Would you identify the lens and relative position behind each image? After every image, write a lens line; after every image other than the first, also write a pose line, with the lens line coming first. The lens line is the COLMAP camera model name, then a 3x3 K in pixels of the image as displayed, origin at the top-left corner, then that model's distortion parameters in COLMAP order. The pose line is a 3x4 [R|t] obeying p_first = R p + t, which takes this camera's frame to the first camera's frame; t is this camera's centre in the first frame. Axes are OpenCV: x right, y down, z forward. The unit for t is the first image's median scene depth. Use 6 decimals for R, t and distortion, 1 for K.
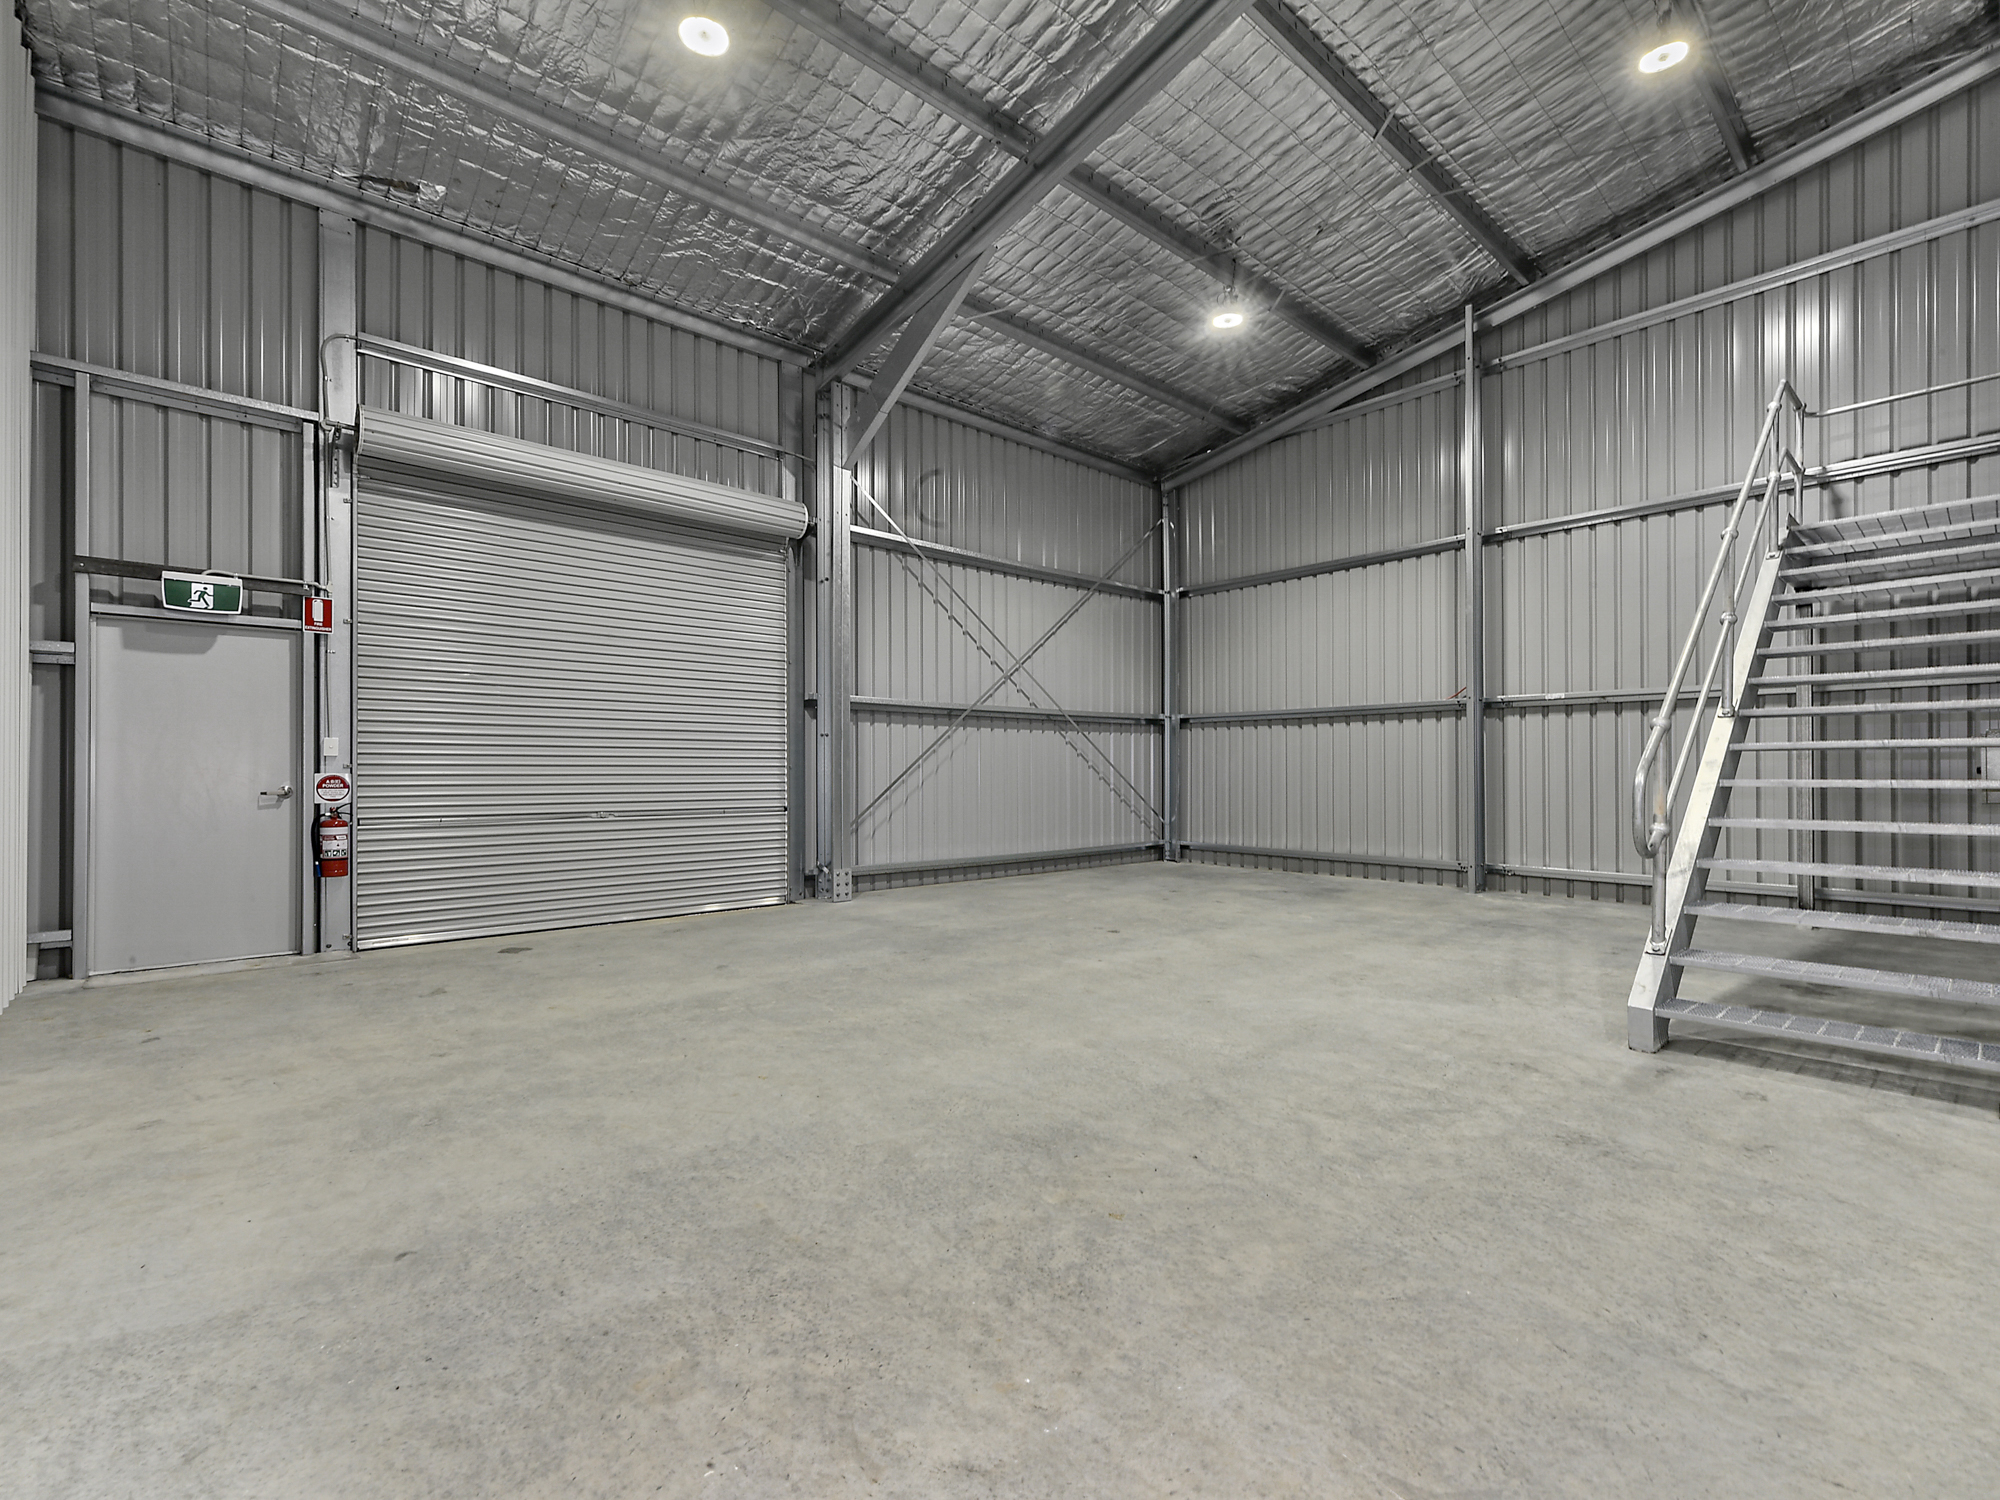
lens RADIAL K [[902.7, 0, 1008.1], [0, 902.7, 762.3], [0, 0, 1]] dist [0.003011, 0.000752]
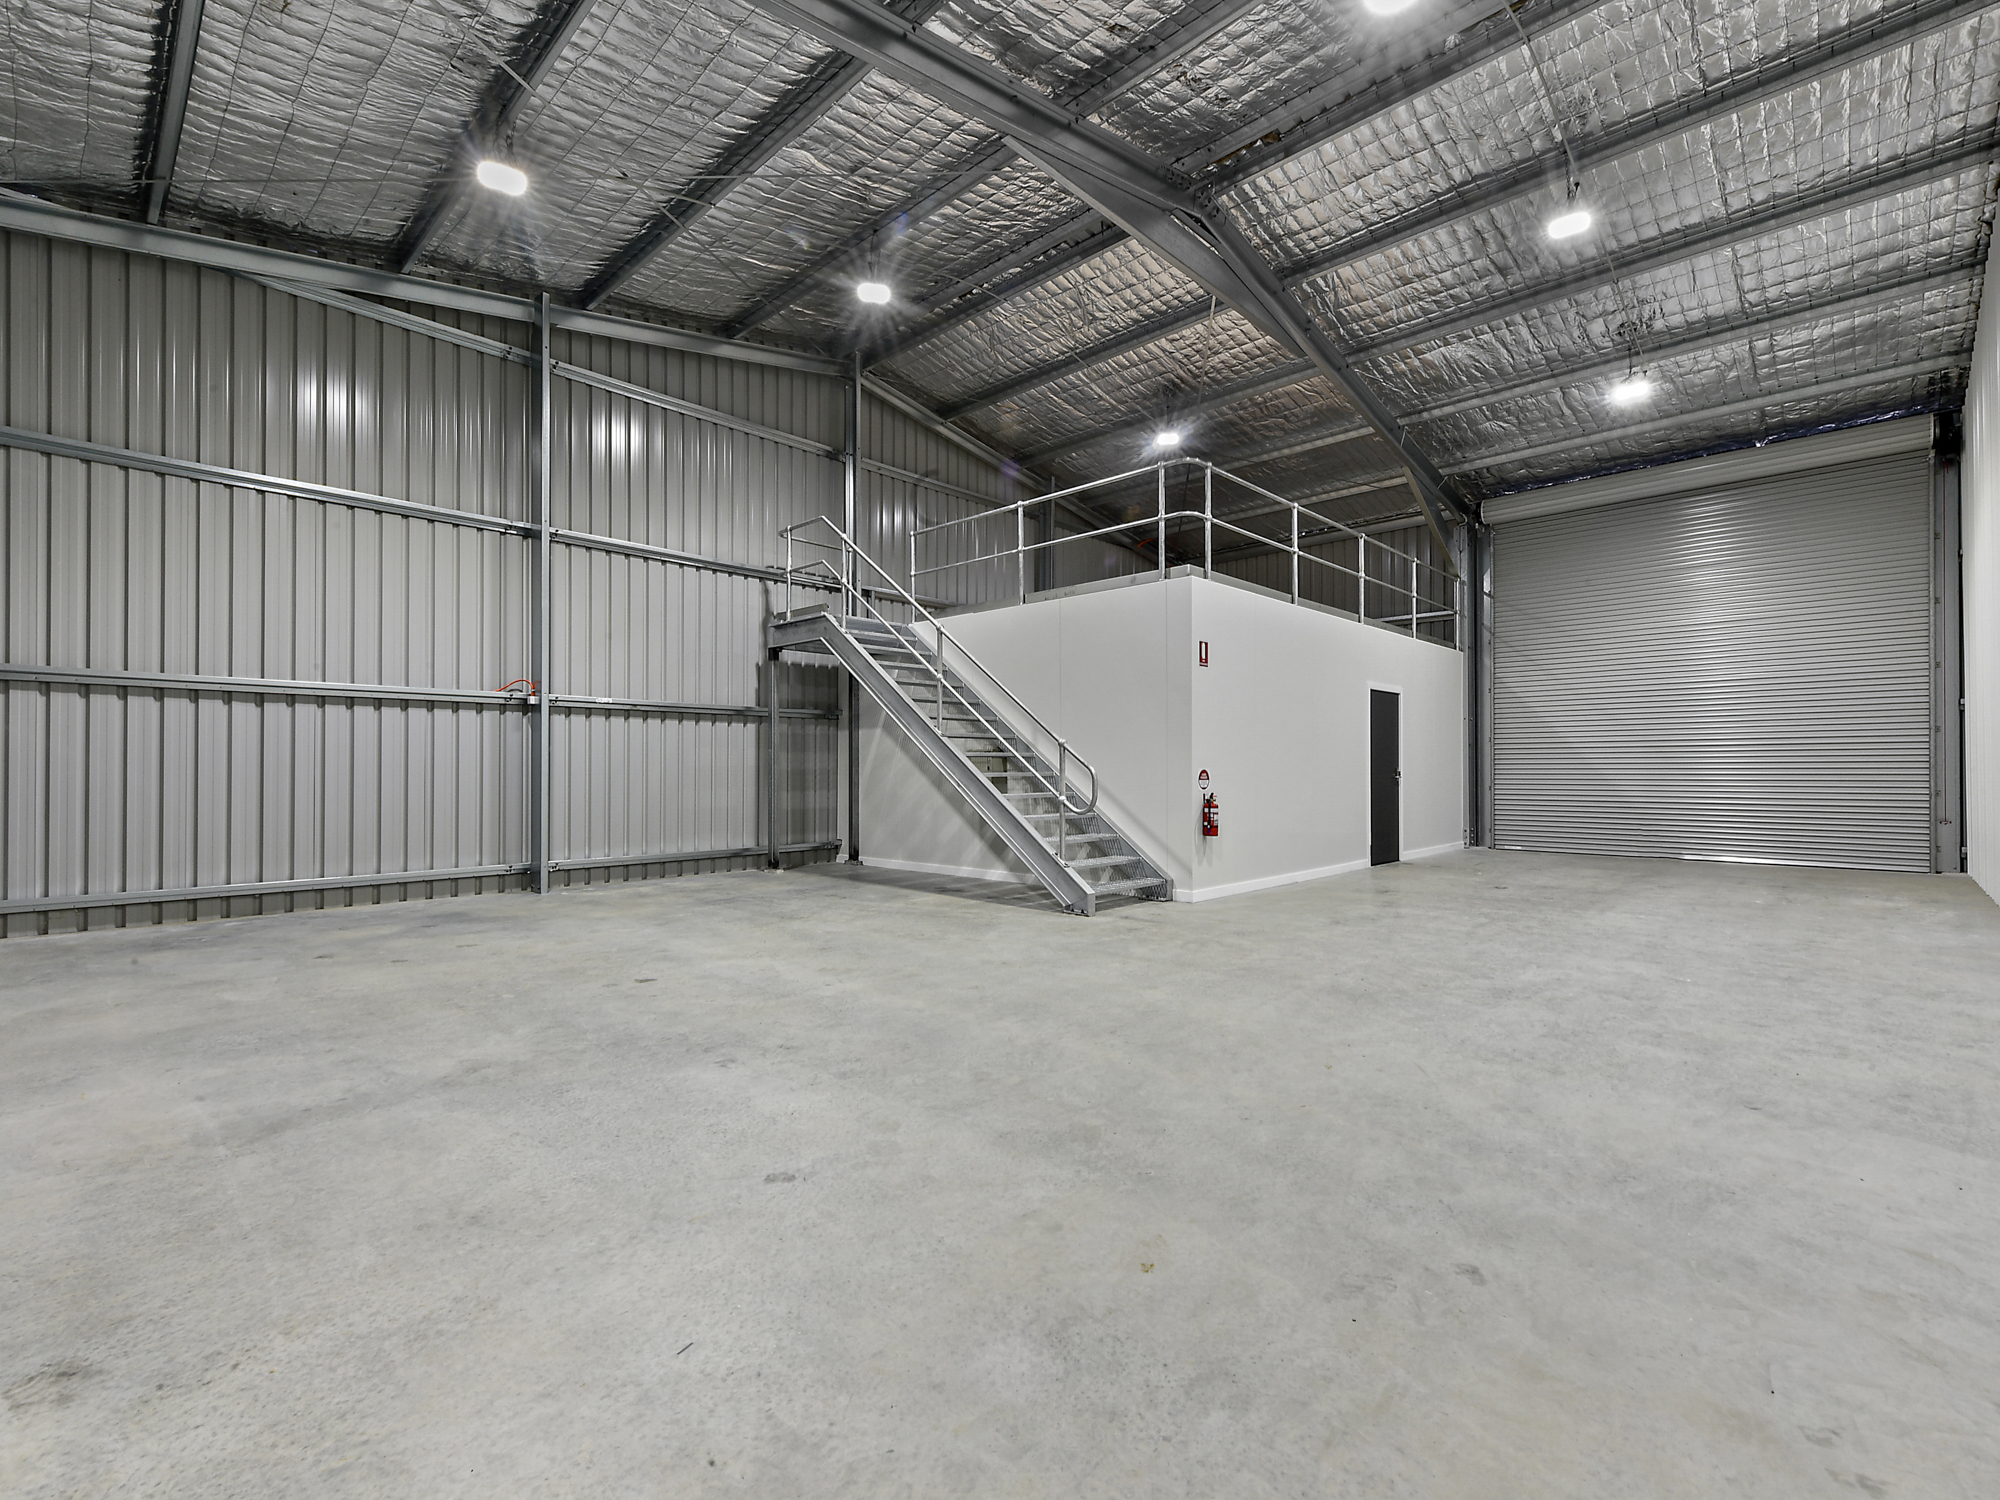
lens RADIAL K [[902.7, 0, 1007.8], [0, 902.7, 746.0], [0, 0, 1]] dist [0.003011, 0.000752]
pose [[-0.078386, 0.024208, 0.996629, -1.297377], [-0.006697, 0.999670, -0.024808, 0.015774], [-0.996901, -0.008619, -0.078198, 1.477585]]
